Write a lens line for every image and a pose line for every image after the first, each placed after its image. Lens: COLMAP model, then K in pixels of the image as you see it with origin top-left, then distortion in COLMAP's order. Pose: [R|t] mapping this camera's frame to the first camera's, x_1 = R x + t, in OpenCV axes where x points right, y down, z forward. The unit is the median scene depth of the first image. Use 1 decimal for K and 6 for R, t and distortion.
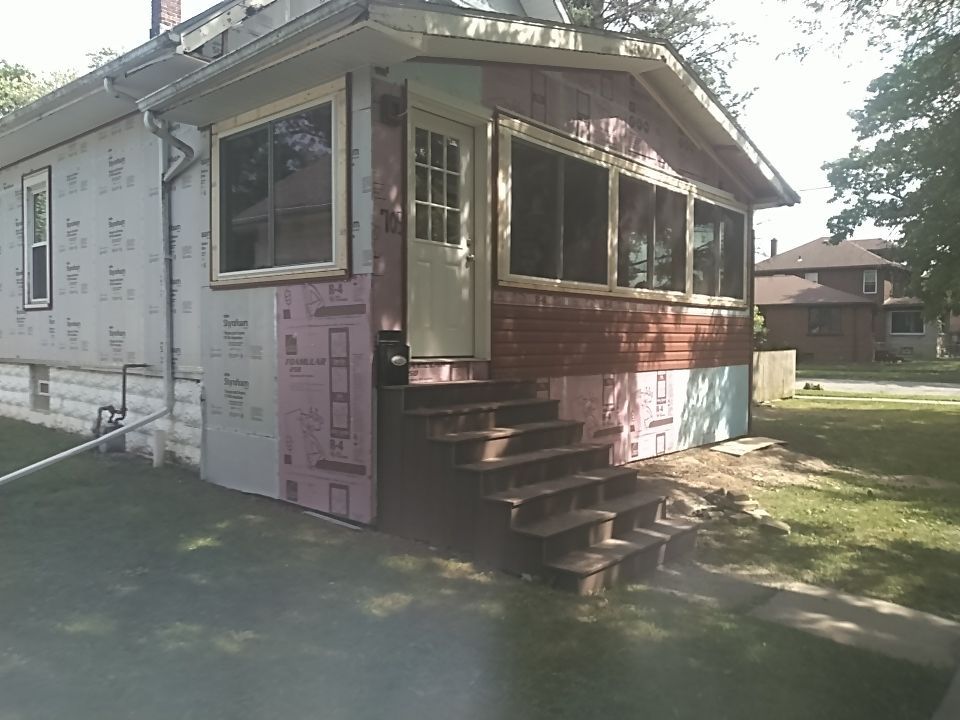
lens RADIAL K [[749.7, 0, 482.3], [0, 749.7, 360.8], [0, 0, 1]] dist [0.015679, -0.044486]
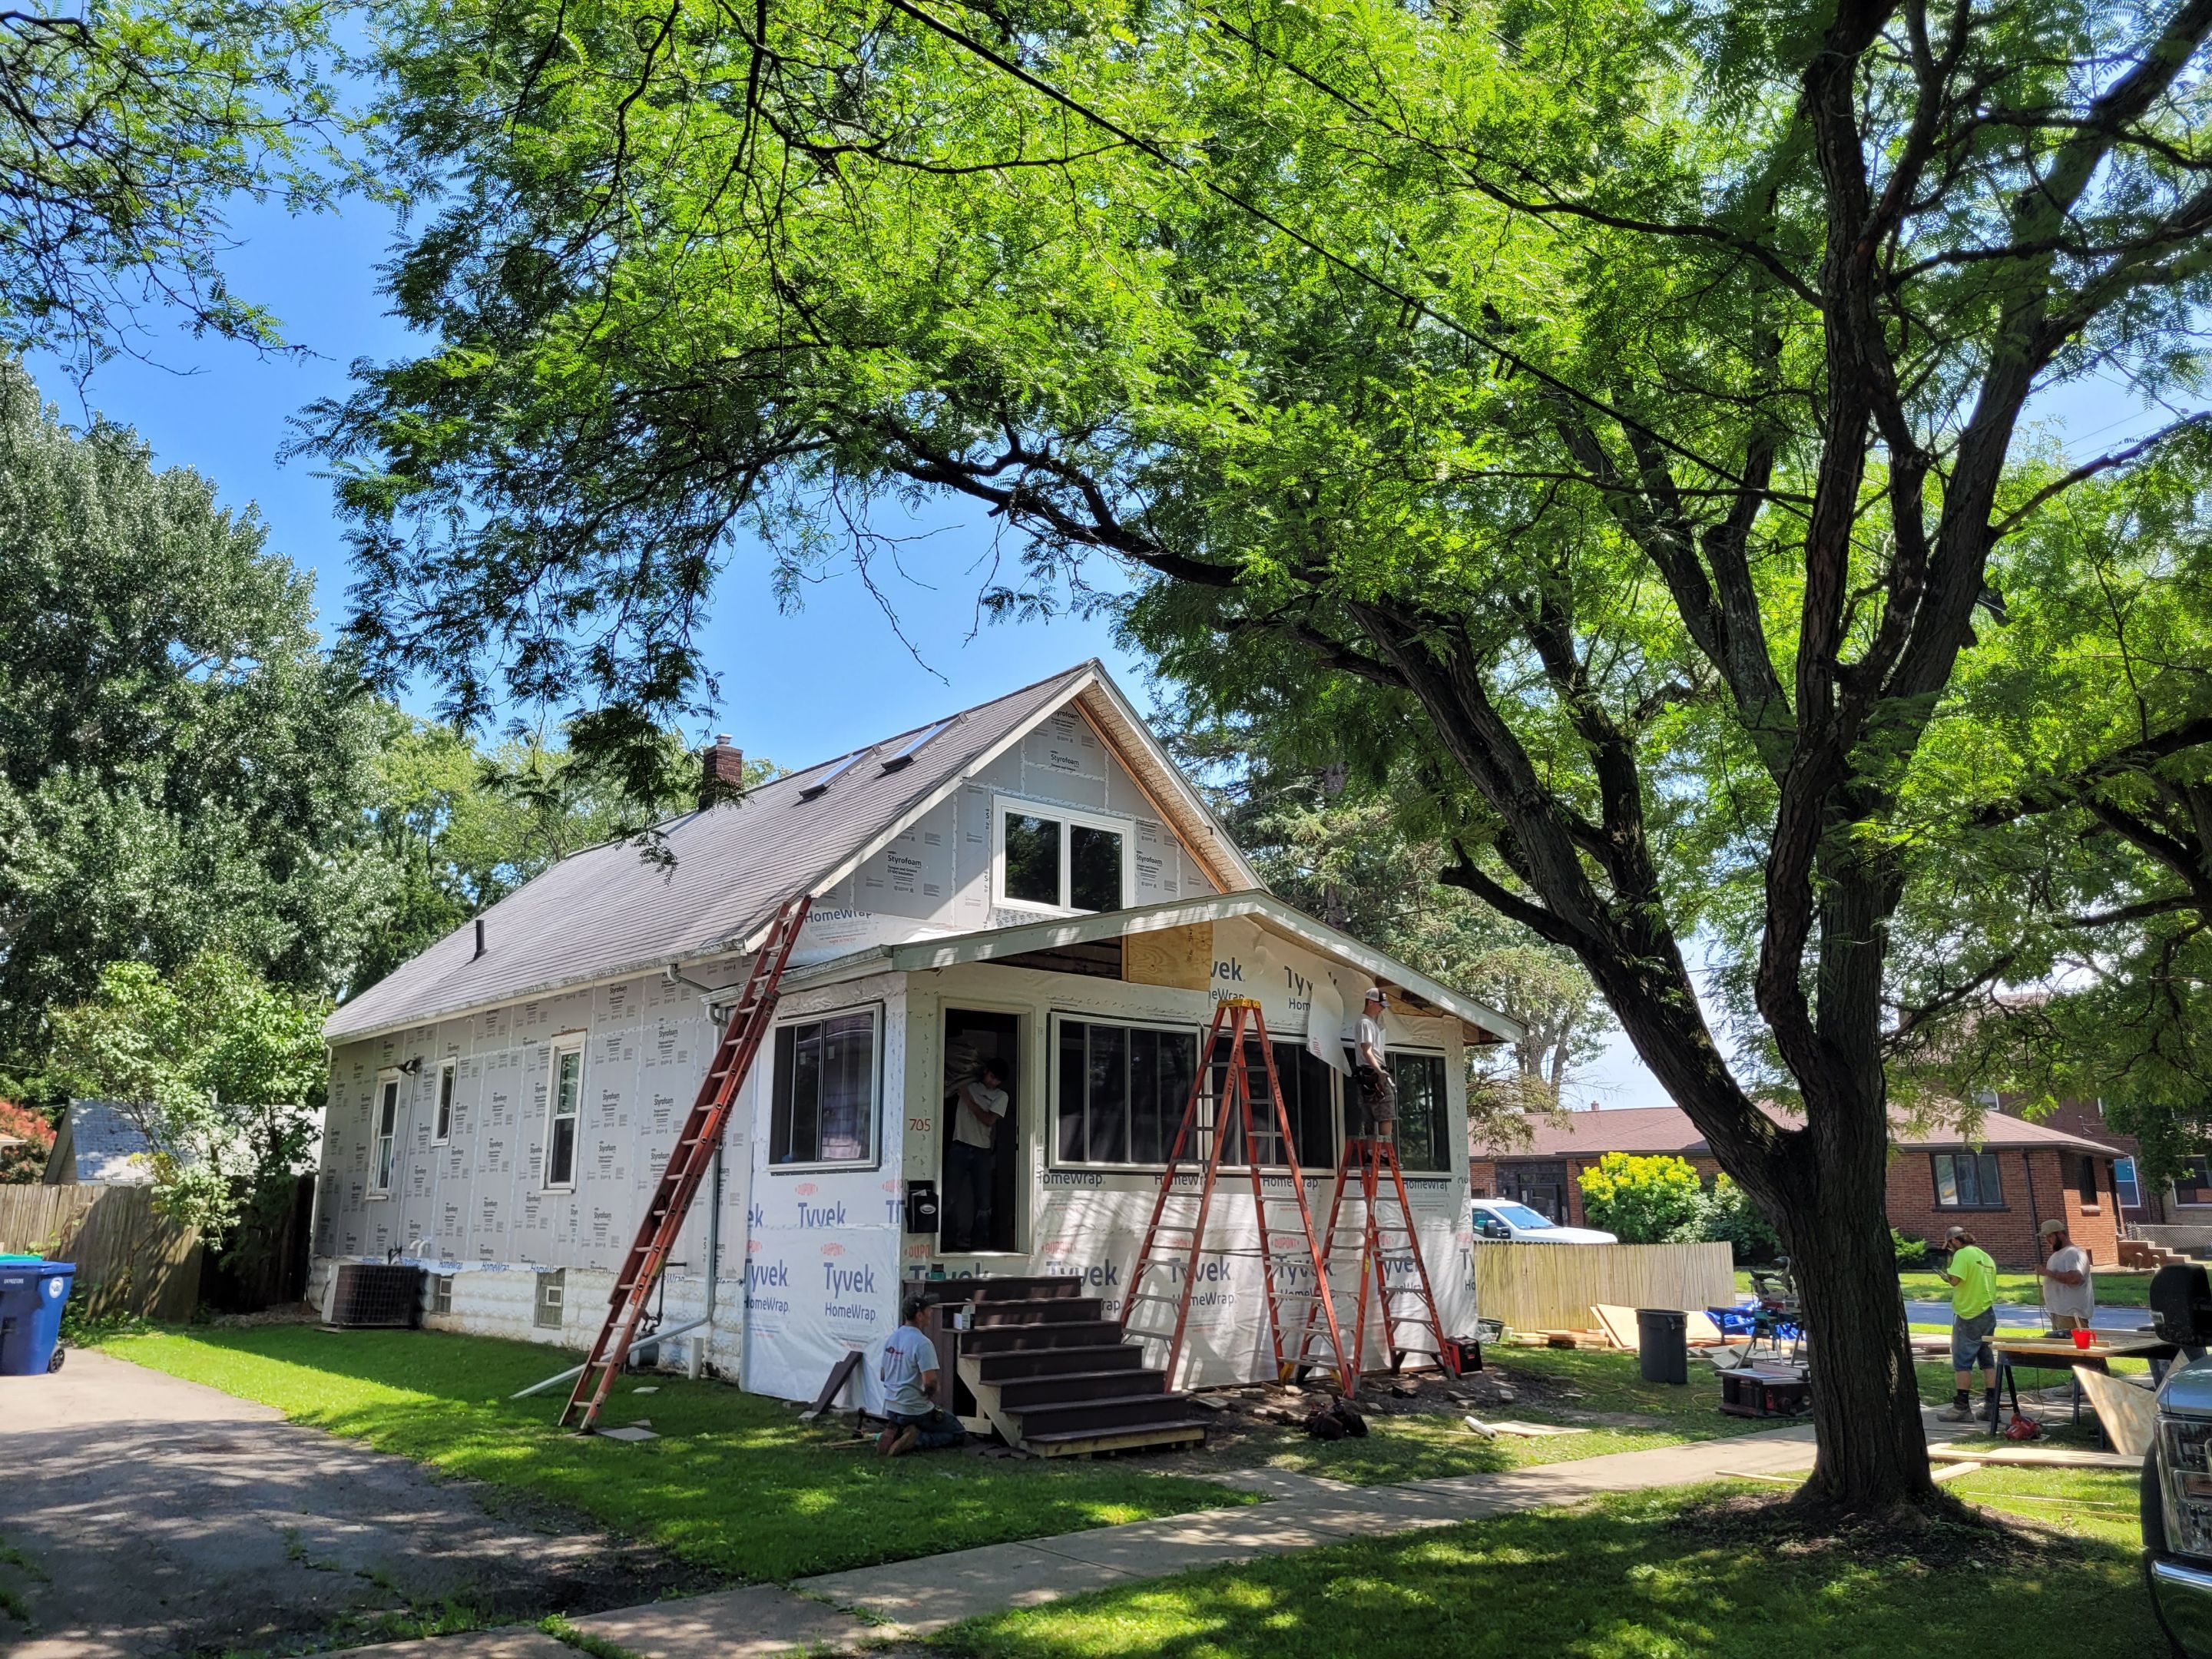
lens RADIAL K [[1694.9, 0, 1083.6], [0, 1694.9, 795.2], [0, 0, 1]] dist [0.034693, 0.000817]
pose [[0.987405, -0.043736, -0.152048, 0.356443], [0.001420, 0.963443, -0.267910, 0.011820], [0.158207, 0.264320, 0.951370, -1.011165]]
